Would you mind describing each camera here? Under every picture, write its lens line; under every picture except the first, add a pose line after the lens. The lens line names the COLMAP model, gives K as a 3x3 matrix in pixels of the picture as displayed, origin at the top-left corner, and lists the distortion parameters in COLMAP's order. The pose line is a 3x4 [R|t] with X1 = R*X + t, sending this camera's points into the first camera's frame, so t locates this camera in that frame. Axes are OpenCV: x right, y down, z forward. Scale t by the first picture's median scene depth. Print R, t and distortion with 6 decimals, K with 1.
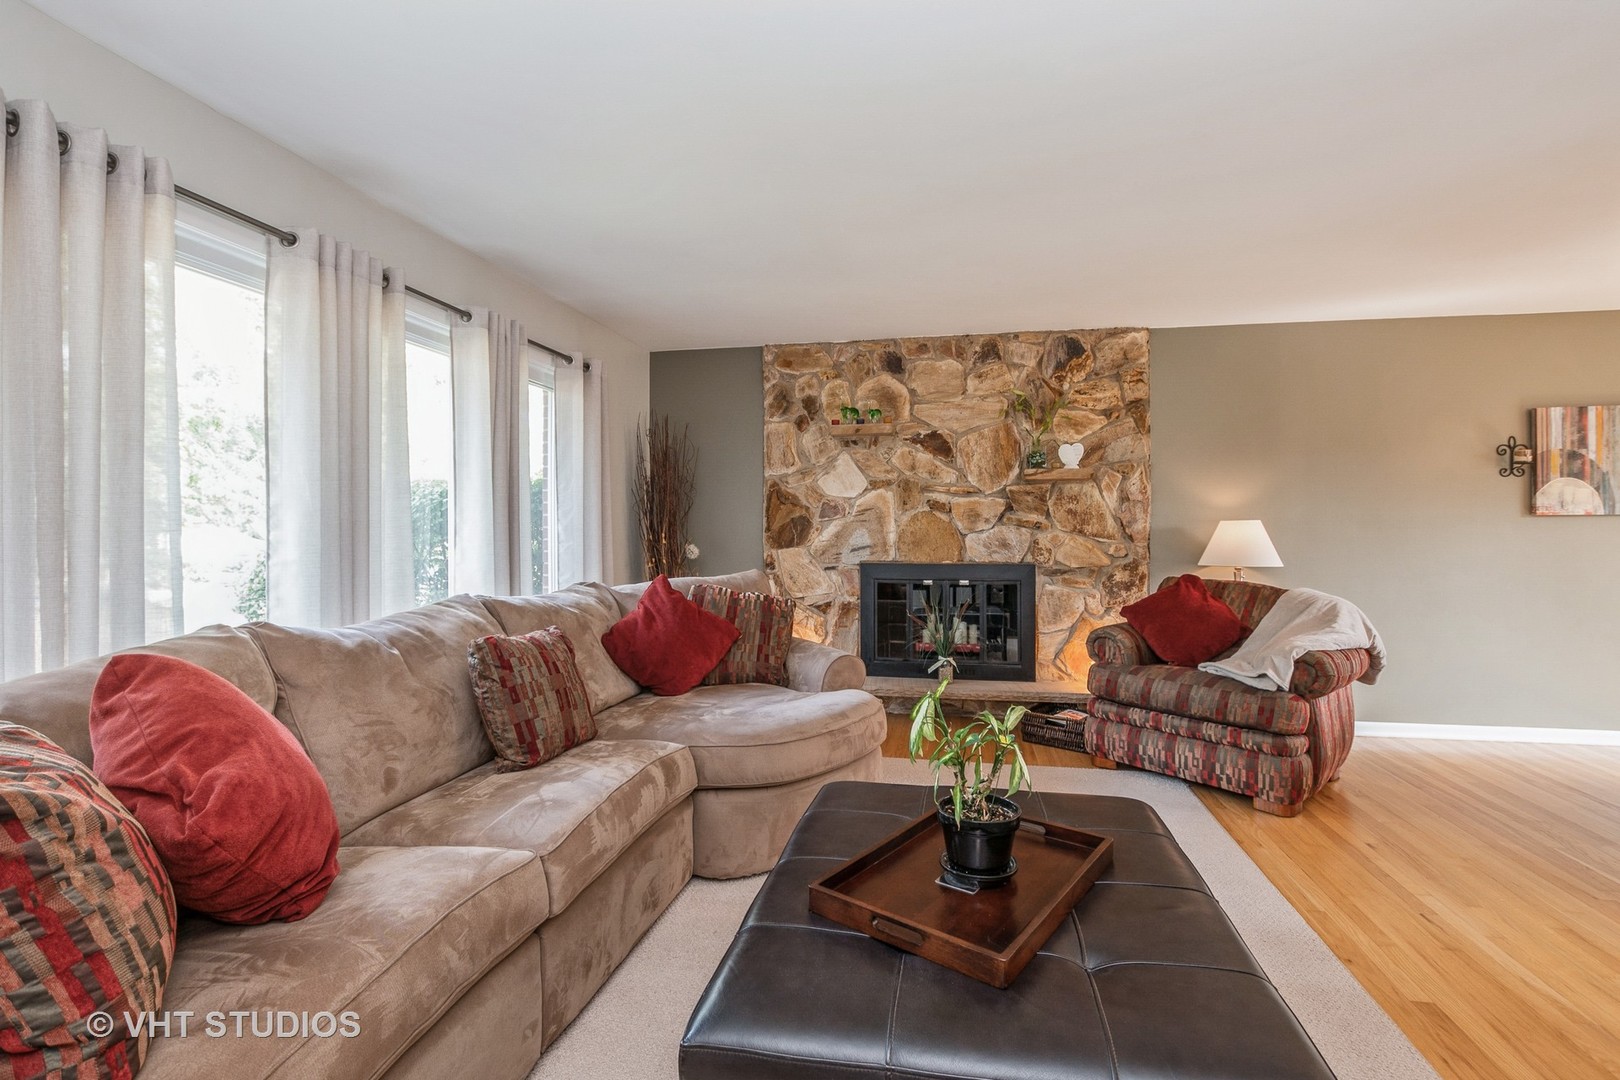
lens RADIAL K [[723.1, 0, 807.1], [0, 723.1, 537.3], [0, 0, 1]] dist [0.001129, 0.000622]
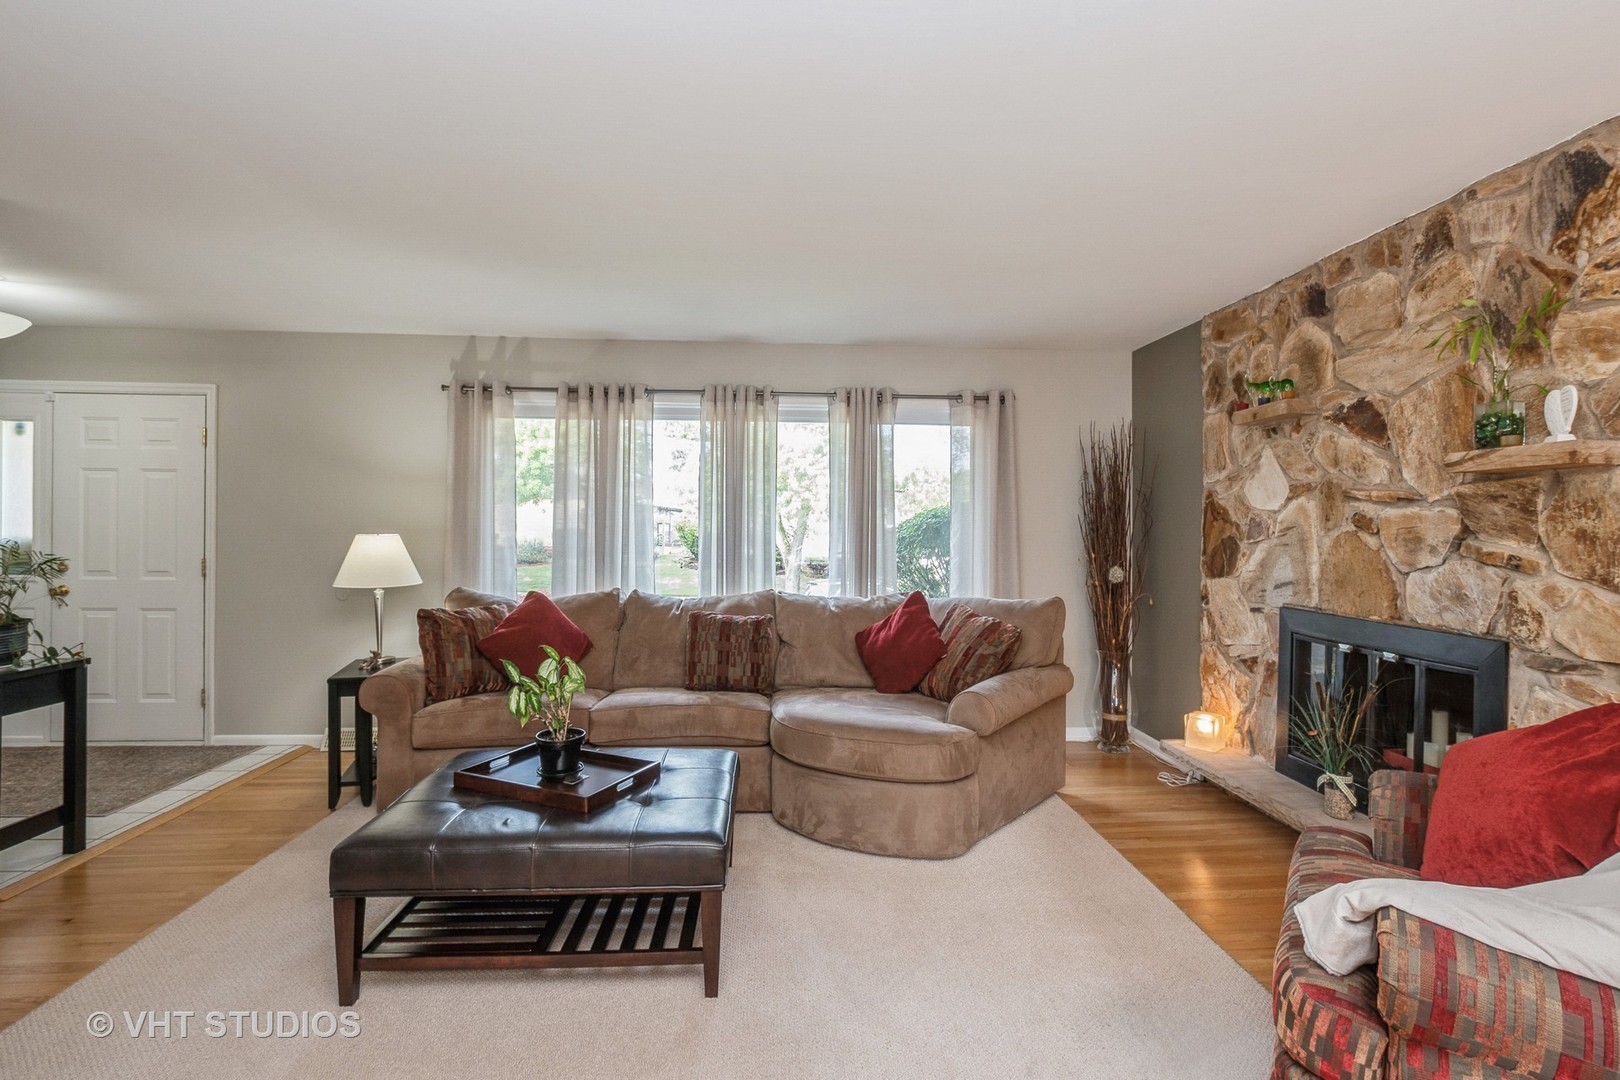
lens RADIAL K [[723.1, 0, 806.7], [0, 723.1, 540.4], [0, 0, 1]] dist [0.001129, 0.000622]
pose [[0.326595, 0.010148, -0.945110, 0.591719], [-0.002869, 0.999948, 0.009745, -0.033174], [0.945160, -0.000472, 0.326608, 0.366255]]
